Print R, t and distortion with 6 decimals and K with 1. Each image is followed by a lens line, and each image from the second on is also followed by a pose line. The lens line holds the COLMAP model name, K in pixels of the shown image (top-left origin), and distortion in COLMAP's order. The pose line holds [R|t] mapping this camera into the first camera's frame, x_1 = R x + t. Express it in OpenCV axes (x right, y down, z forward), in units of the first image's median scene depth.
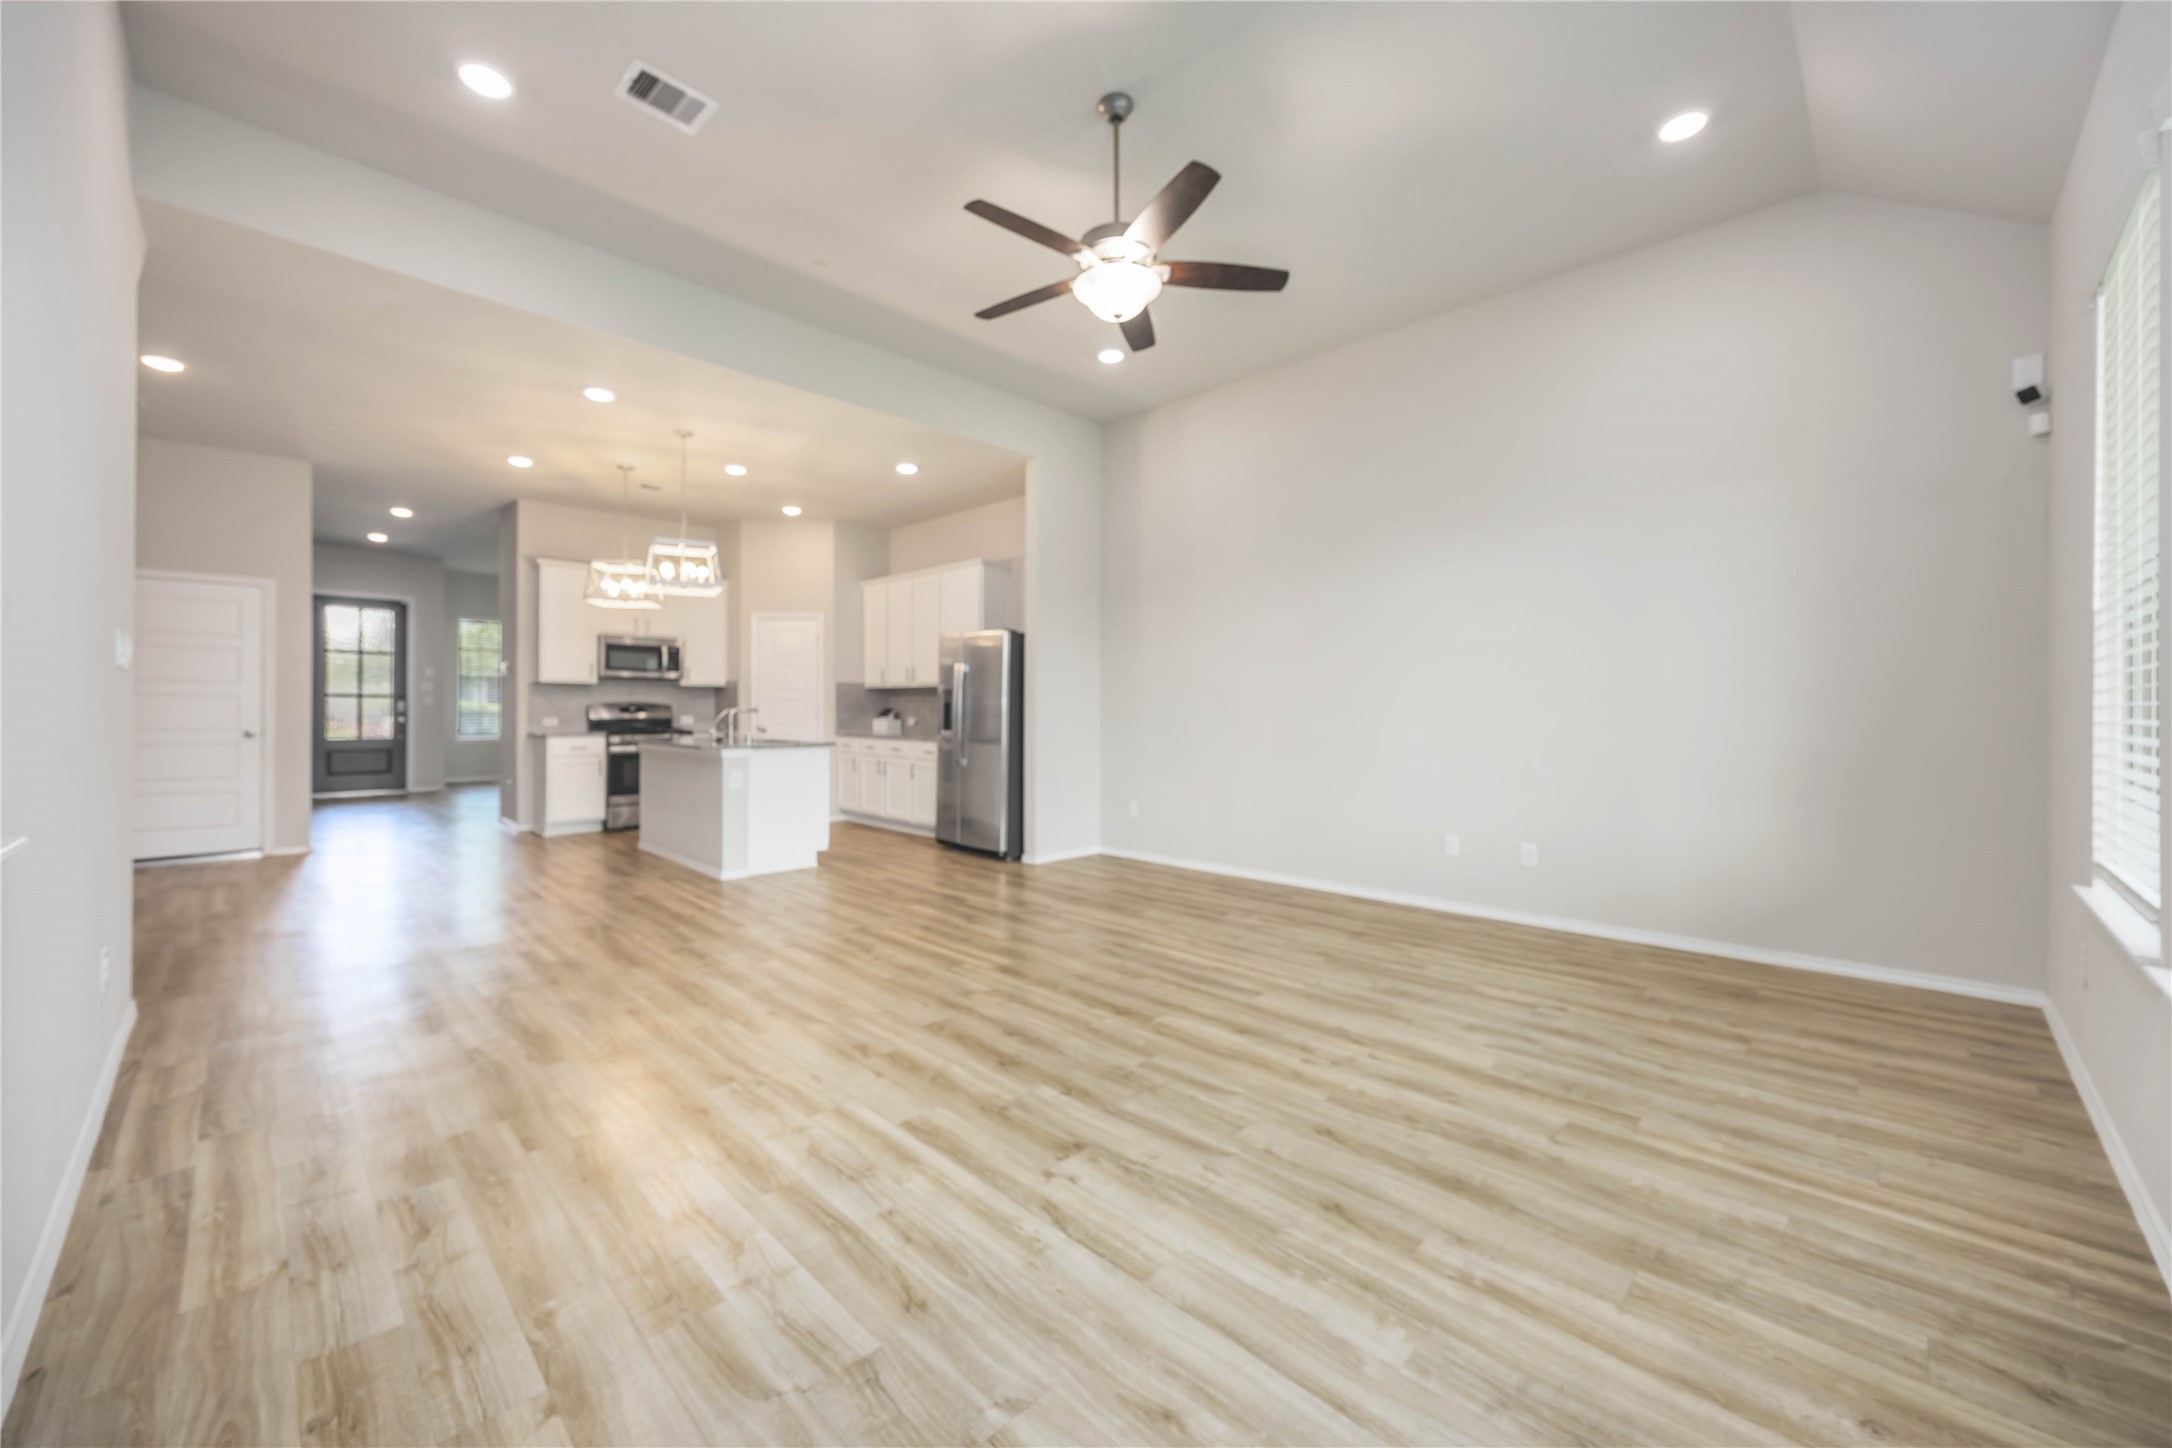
lens RADIAL K [[840.6, 0, 1090.5], [0, 840.6, 702.7], [0, 0, 1]] dist [0.000816, -0.000599]
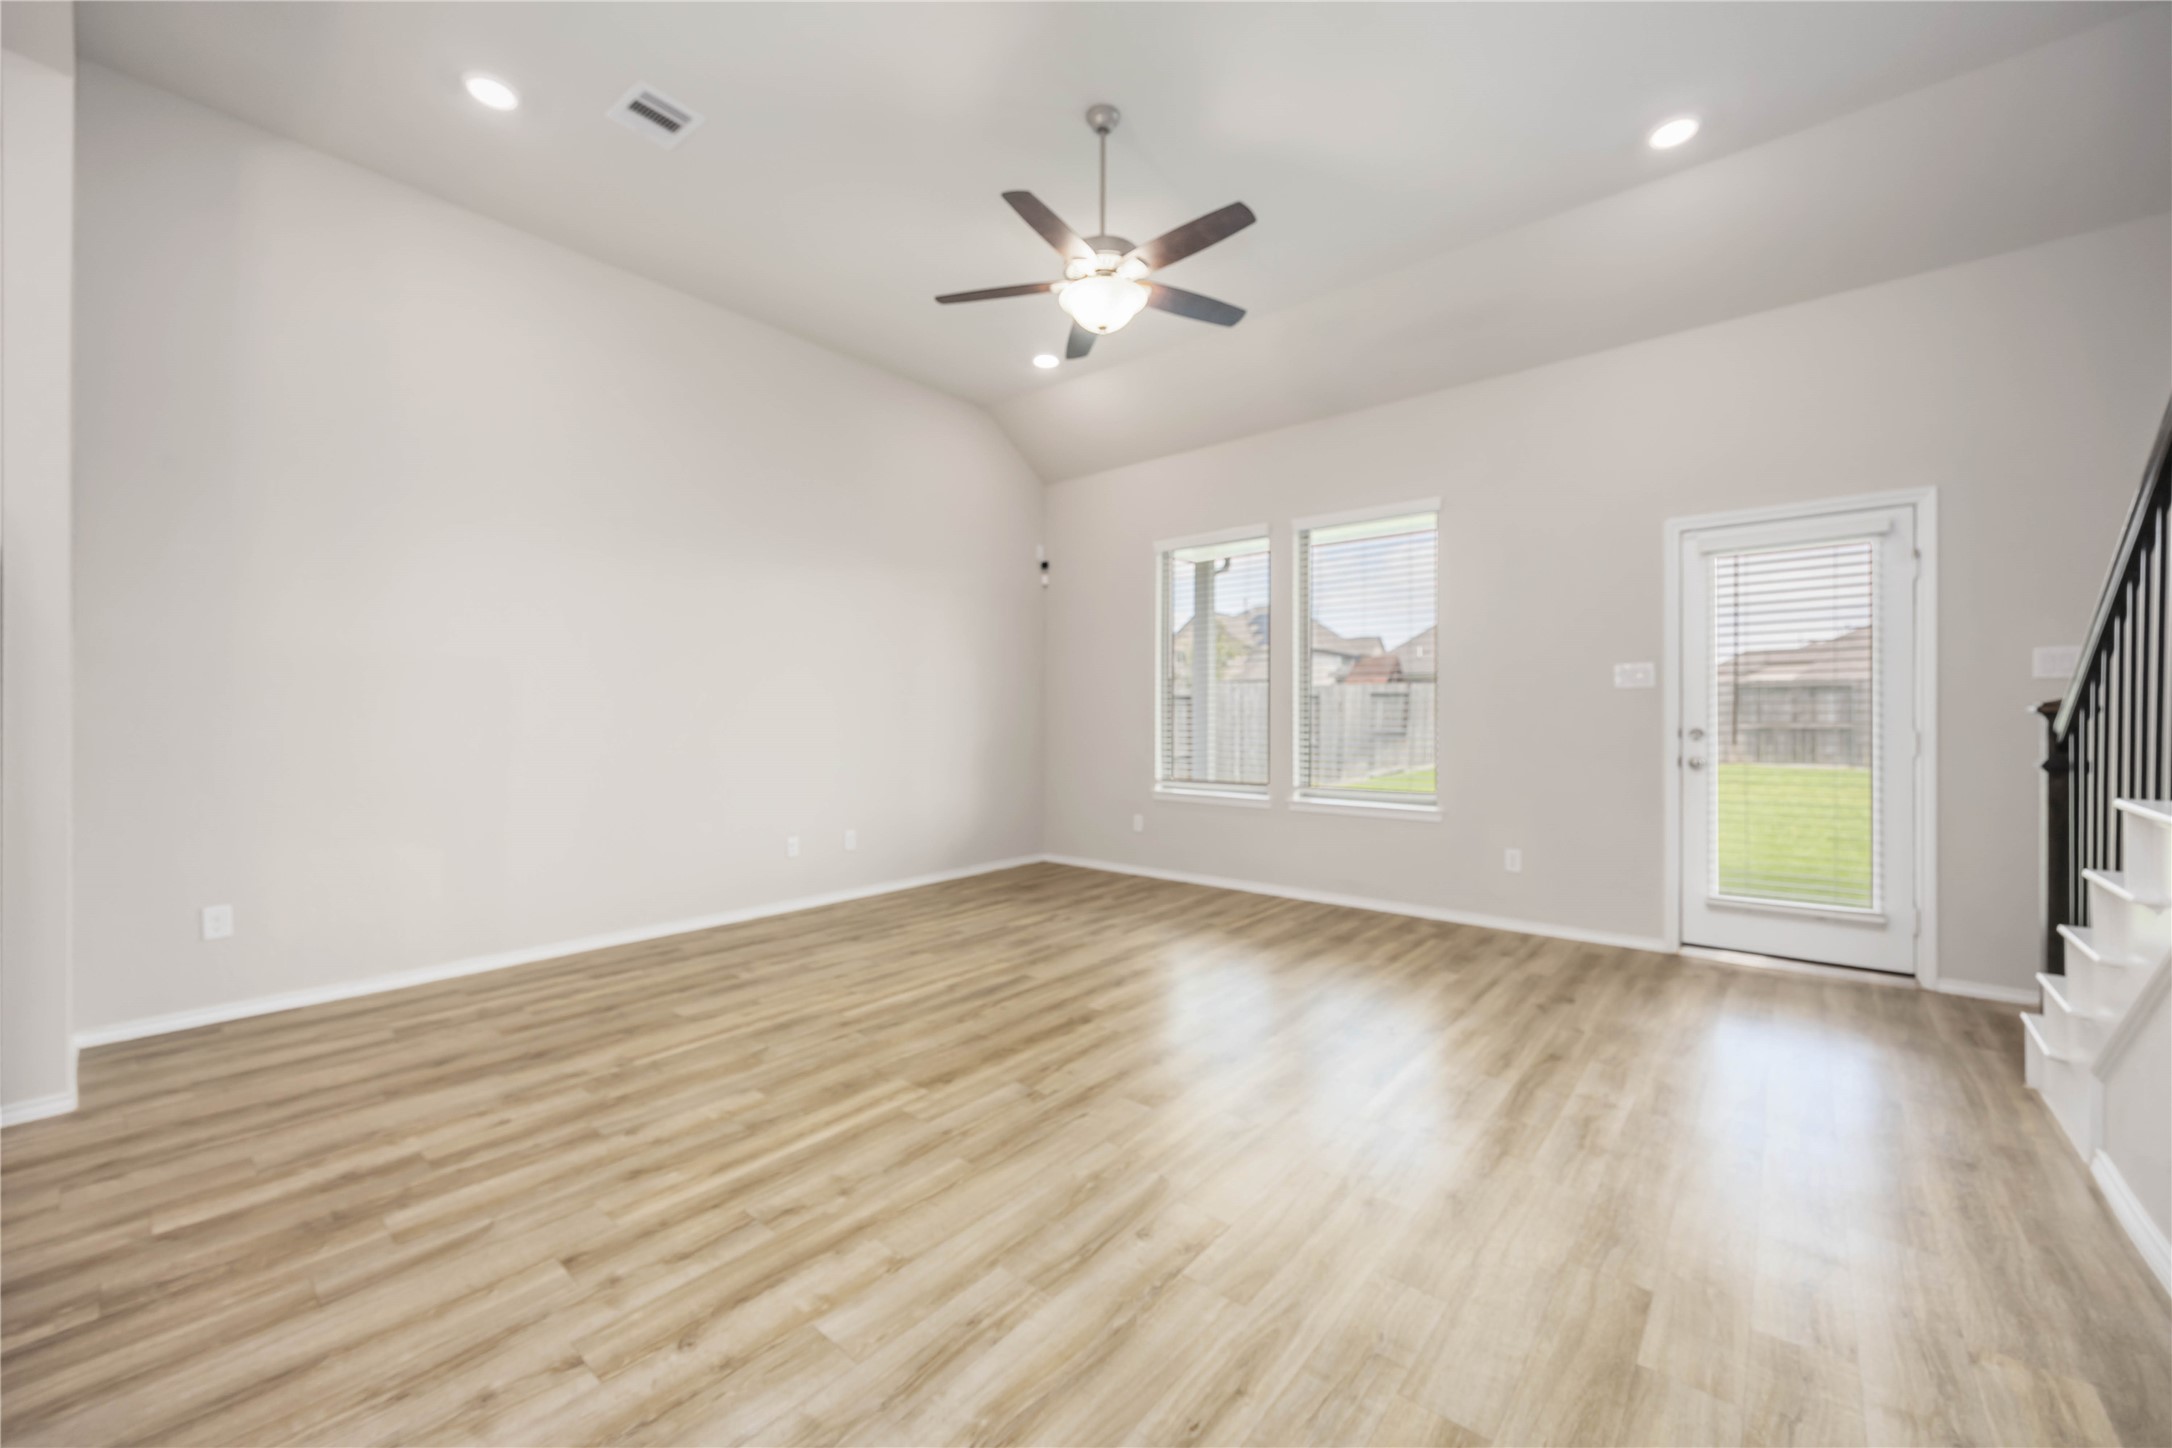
lens RADIAL K [[840.6, 0, 1073.8], [0, 840.6, 718.3], [0, 0, 1]] dist [0.000816, -0.000599]
pose [[-0.078901, -0.002688, 0.996879, -0.854012], [-0.005749, 0.999981, 0.002241, 0.006174], [-0.996866, -0.005554, -0.078915, 0.975493]]
